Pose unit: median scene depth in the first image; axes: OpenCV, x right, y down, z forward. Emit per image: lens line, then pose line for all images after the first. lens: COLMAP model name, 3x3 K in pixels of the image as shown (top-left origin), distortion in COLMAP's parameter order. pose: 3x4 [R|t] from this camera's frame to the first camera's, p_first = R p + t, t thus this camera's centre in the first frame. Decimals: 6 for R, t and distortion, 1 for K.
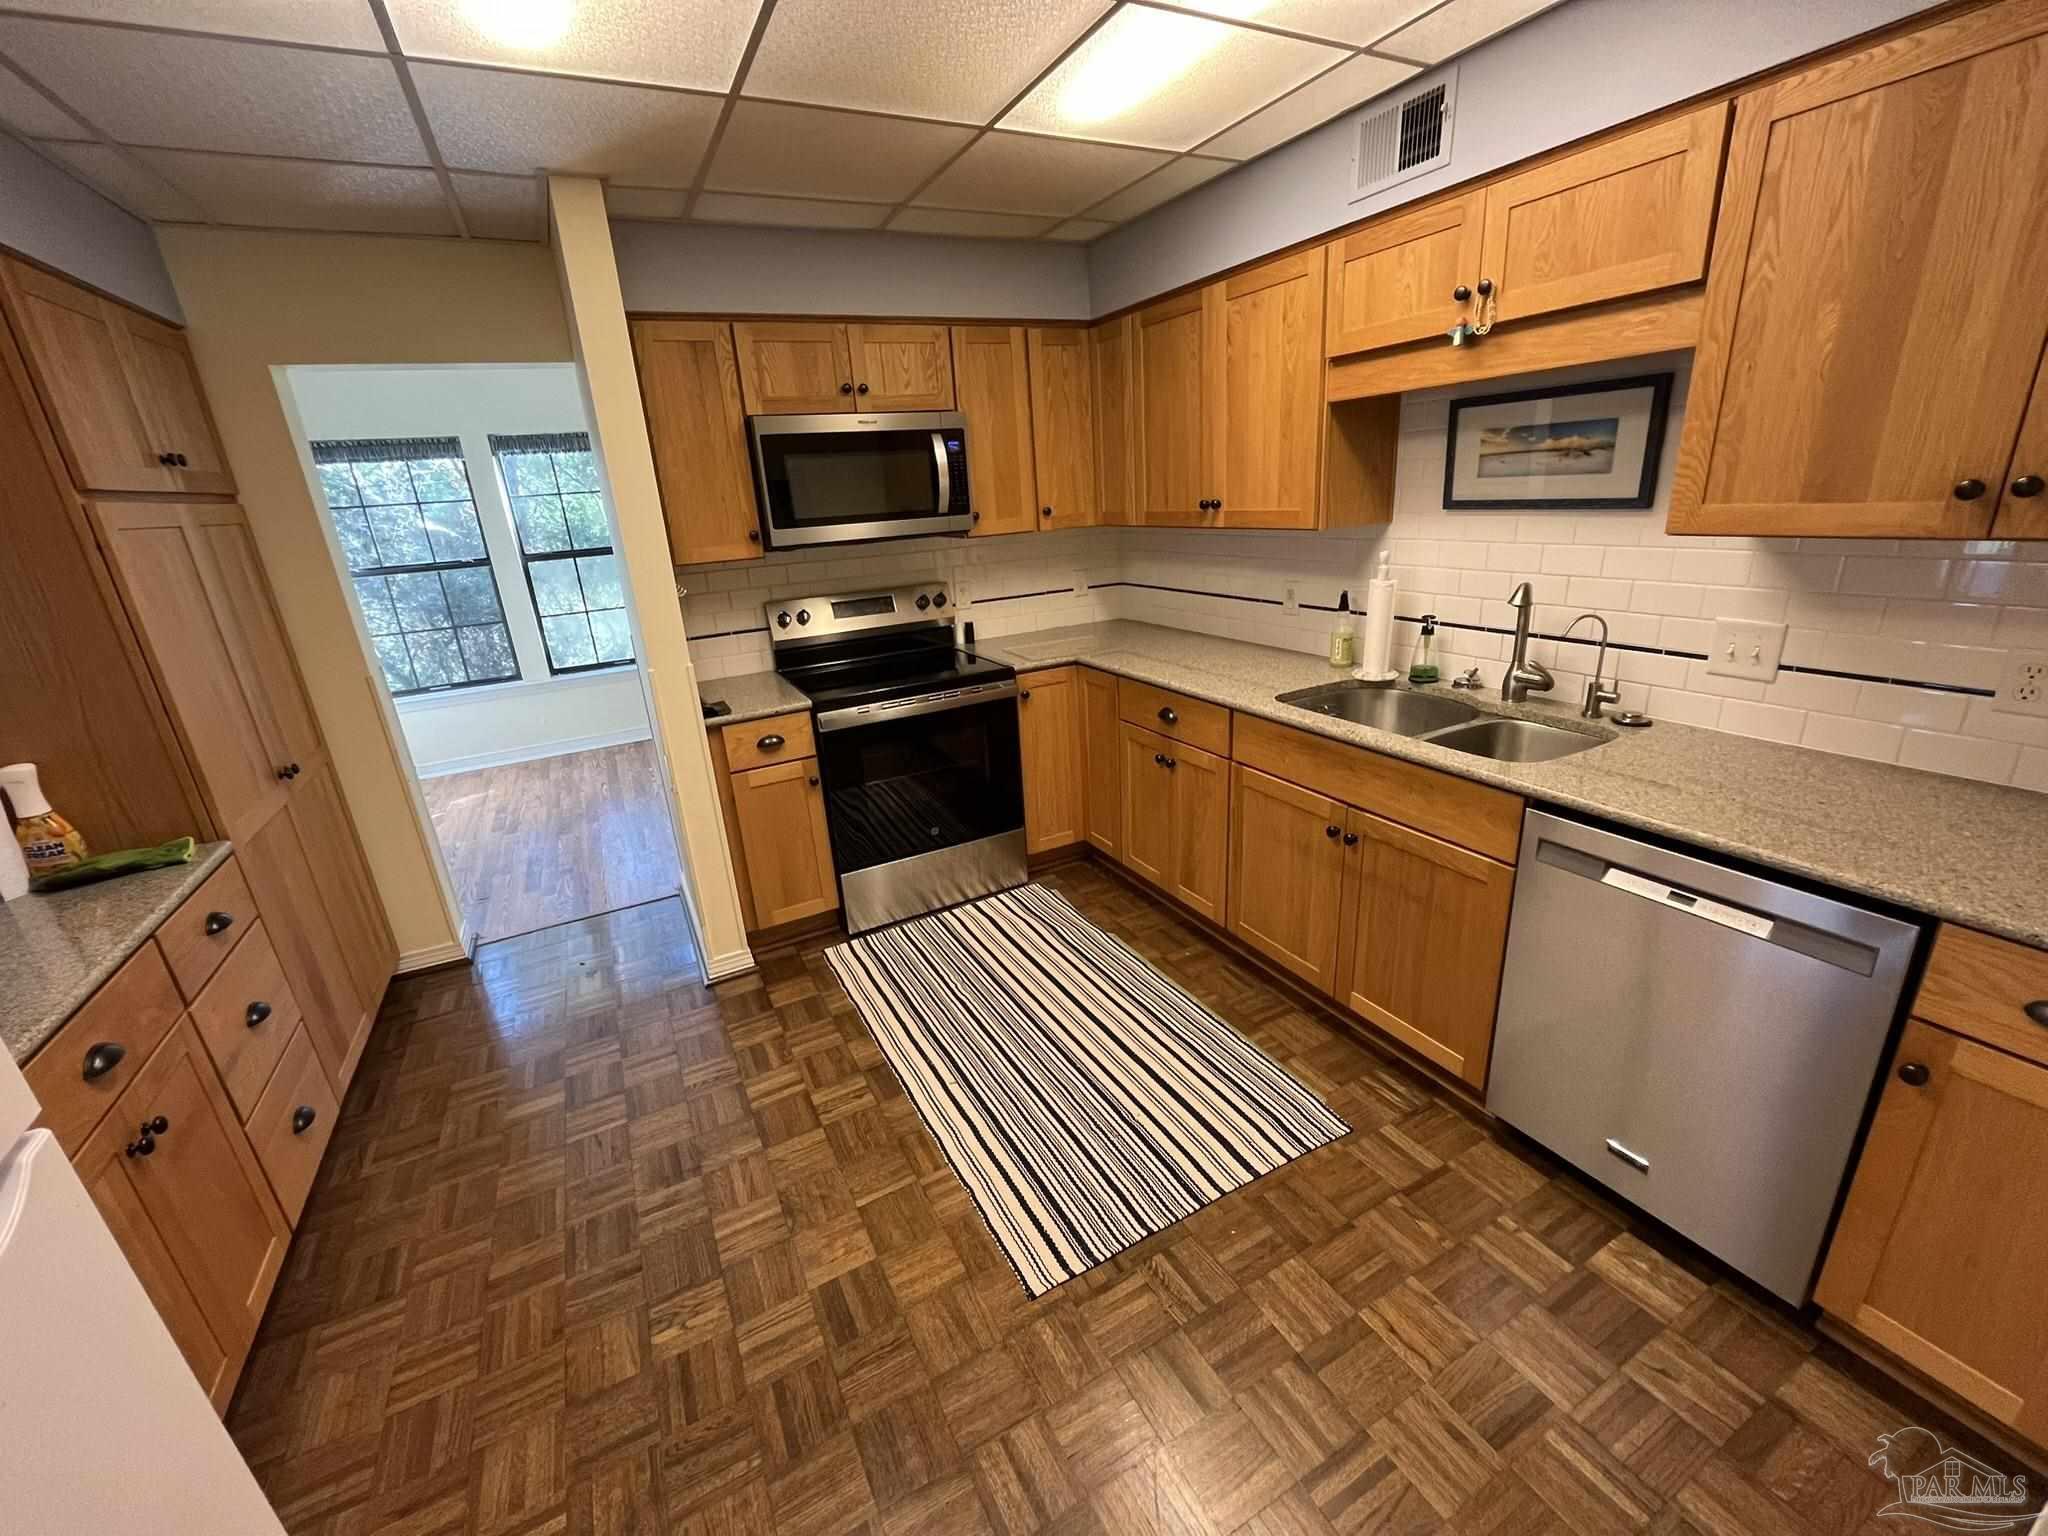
lens RADIAL K [[830.0, 0, 1019.5], [0, 830.0, 764.5], [0, 0, 1]] dist [-0.005857, 0.000357]
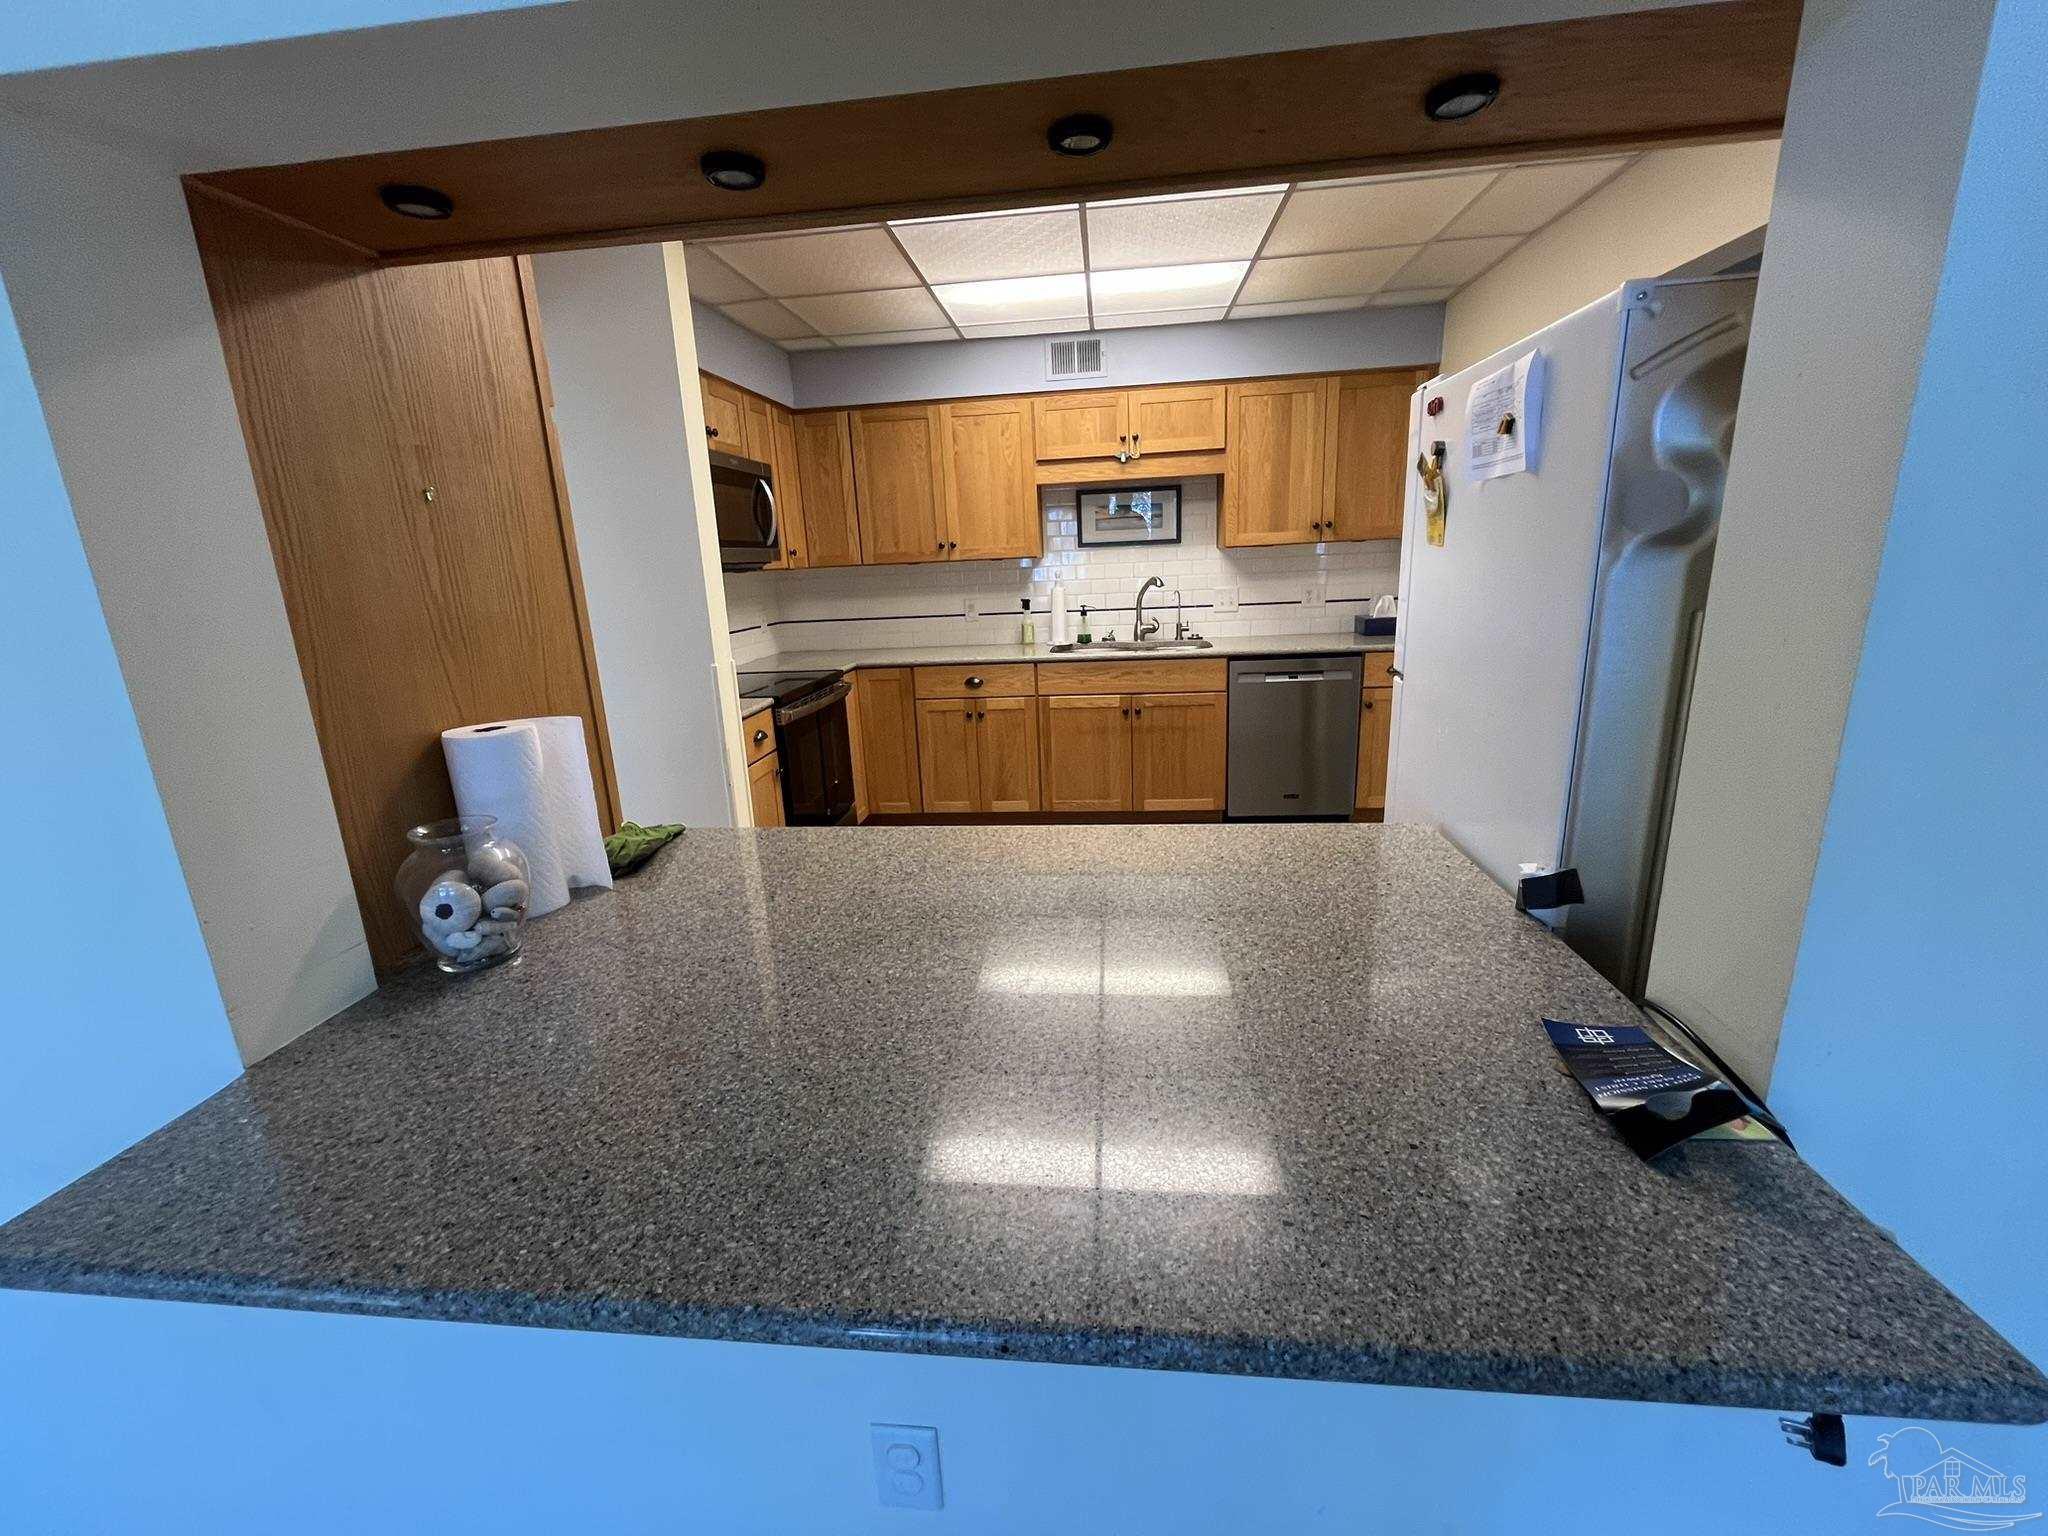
lens RADIAL K [[830.0, 0, 1021.5], [0, 830.0, 769.3], [0, 0, 1]] dist [-0.005857, 0.000357]
pose [[0.555188, -0.170064, 0.814153, -1.196207], [0.274957, 0.961364, 0.013315, 0.110580], [-0.784962, 0.216465, 0.580498, 0.141709]]
